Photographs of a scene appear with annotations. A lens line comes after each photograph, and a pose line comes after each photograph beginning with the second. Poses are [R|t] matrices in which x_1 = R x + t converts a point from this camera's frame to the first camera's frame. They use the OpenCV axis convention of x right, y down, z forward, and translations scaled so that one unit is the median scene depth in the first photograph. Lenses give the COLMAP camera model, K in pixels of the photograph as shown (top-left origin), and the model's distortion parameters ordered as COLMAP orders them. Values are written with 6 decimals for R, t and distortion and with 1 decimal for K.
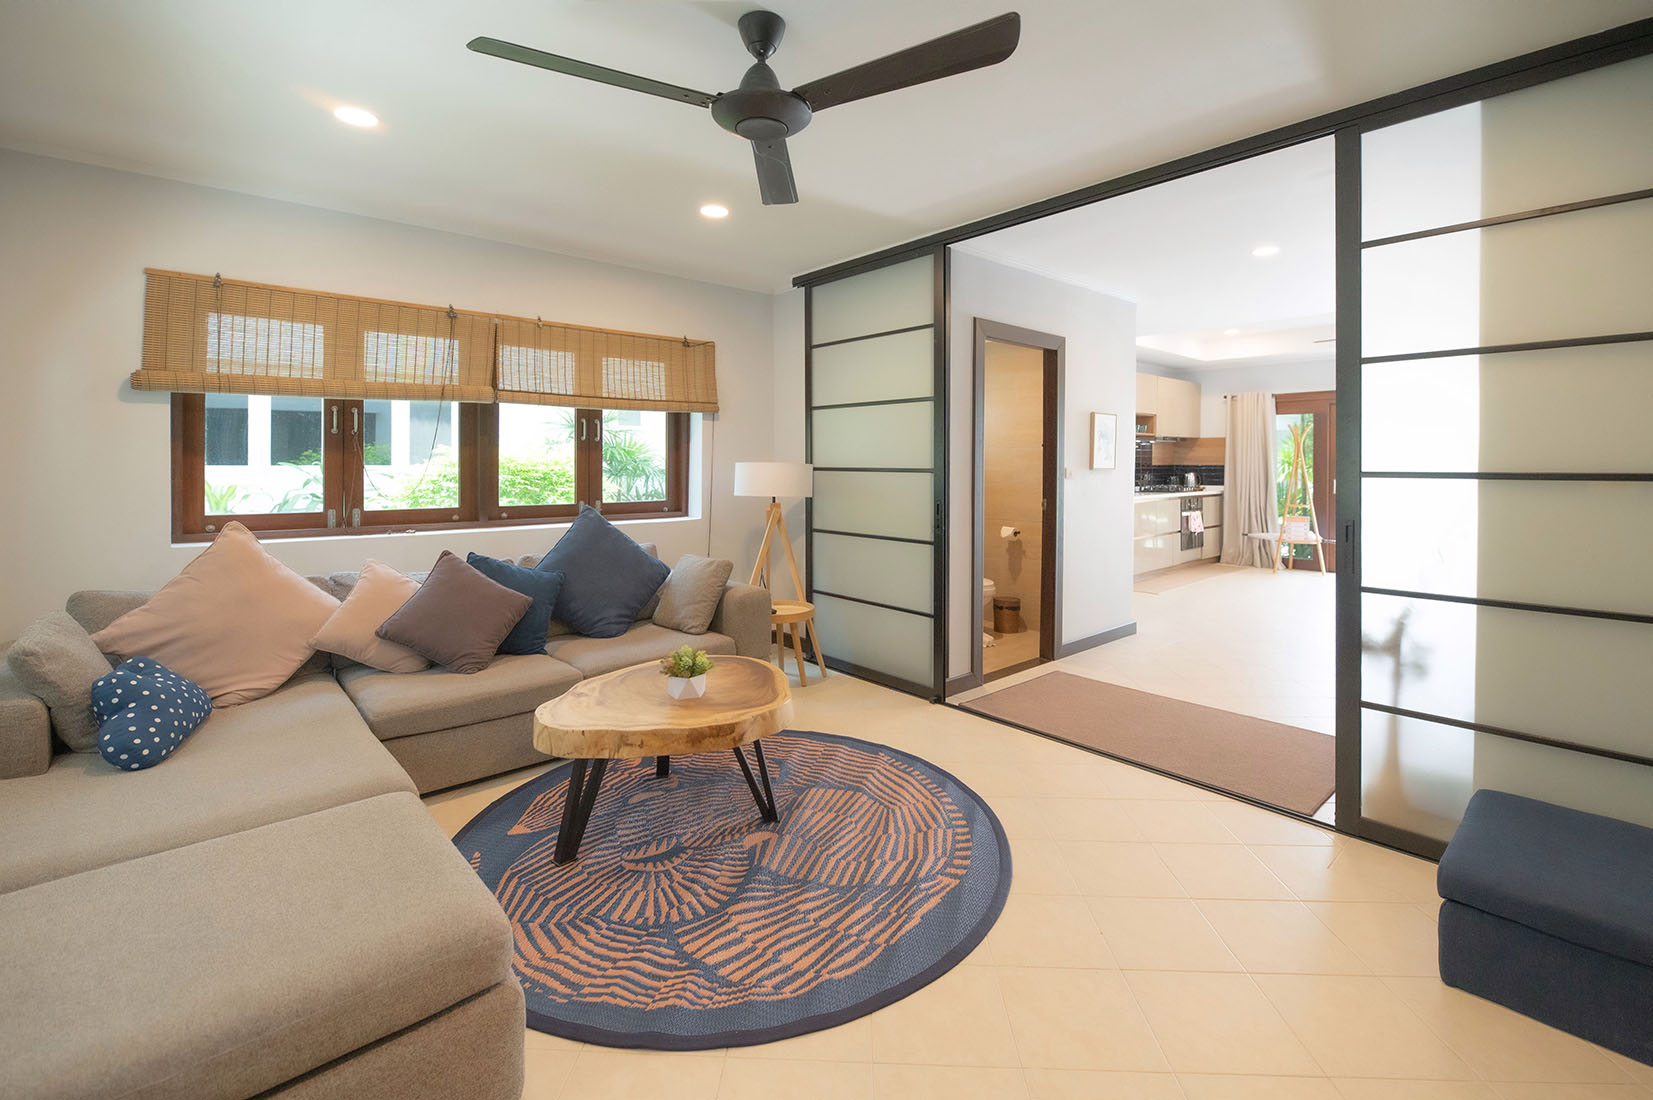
lens RADIAL K [[698.8, 0, 793.4], [0, 698.8, 467.5], [0, 0, 1]] dist [-0.002459, -0.000503]
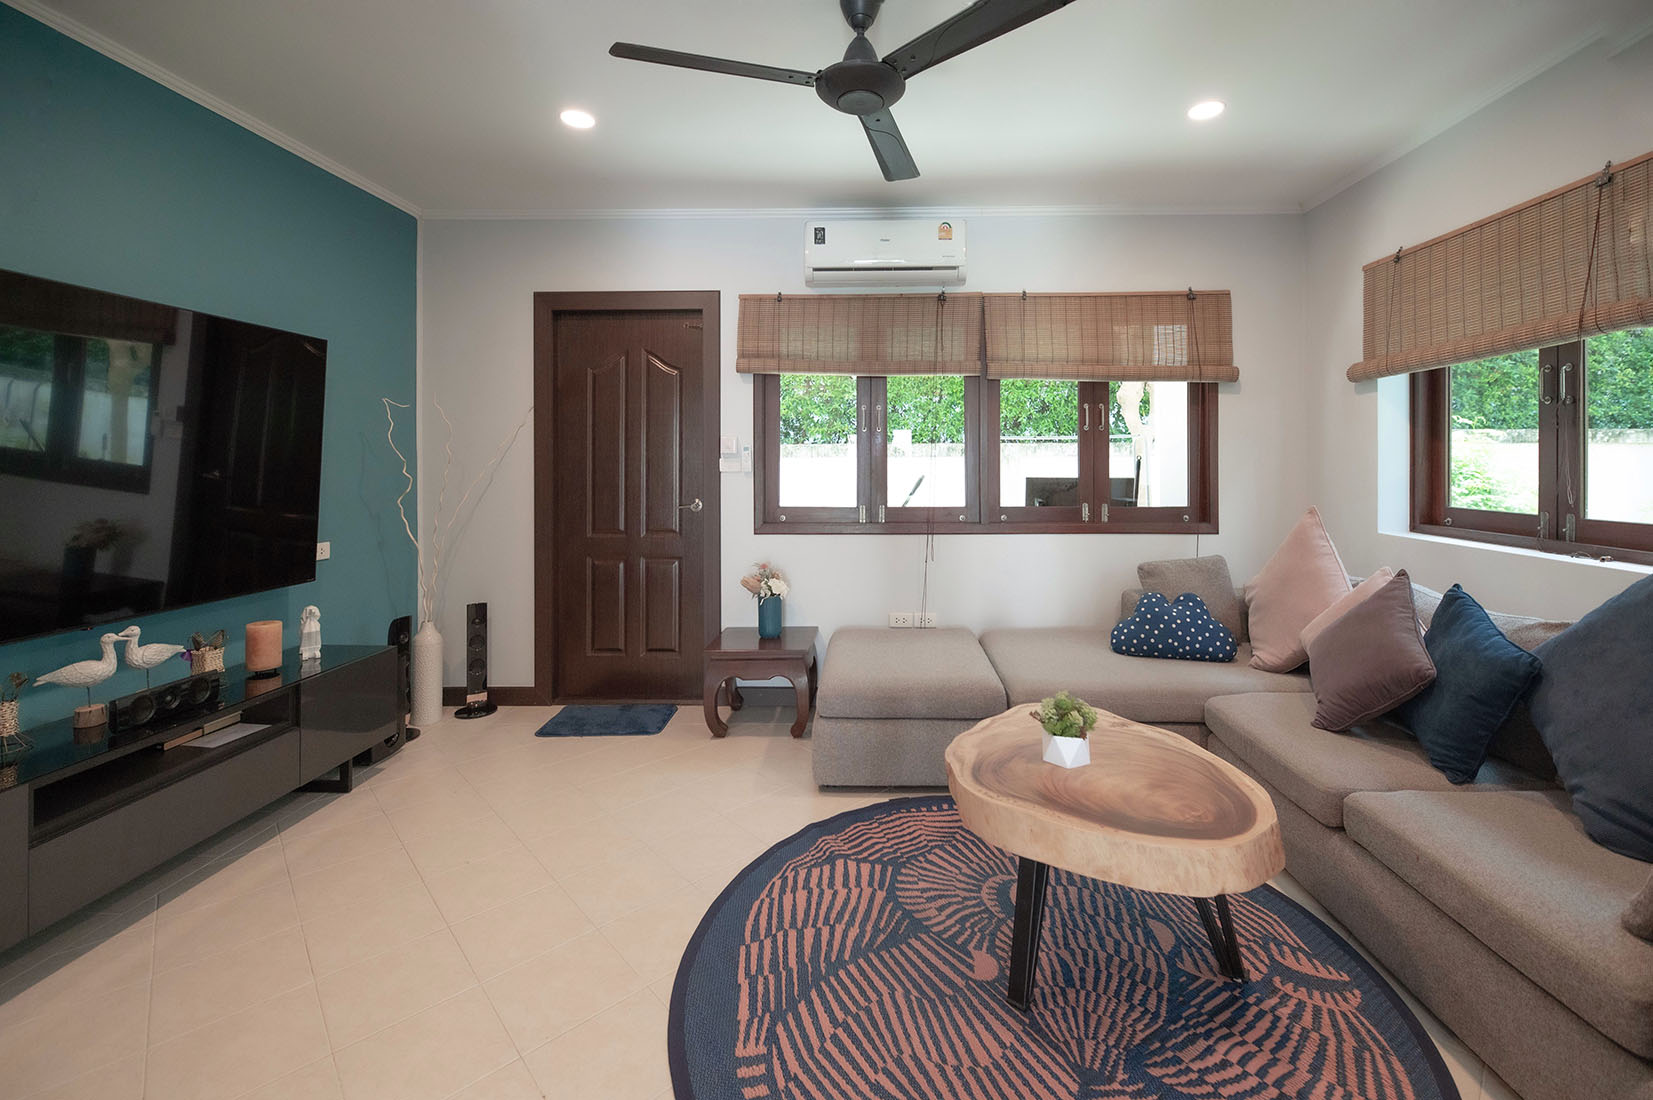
lens RADIAL K [[698.8, 0, 852.2], [0, 698.8, 457.7], [0, 0, 1]] dist [-0.002459, -0.000503]
pose [[-0.660044, -0.006730, -0.751196, 0.761979], [-0.001884, 0.999972, -0.007304, -0.038009], [0.751224, -0.003406, -0.660038, 1.683634]]
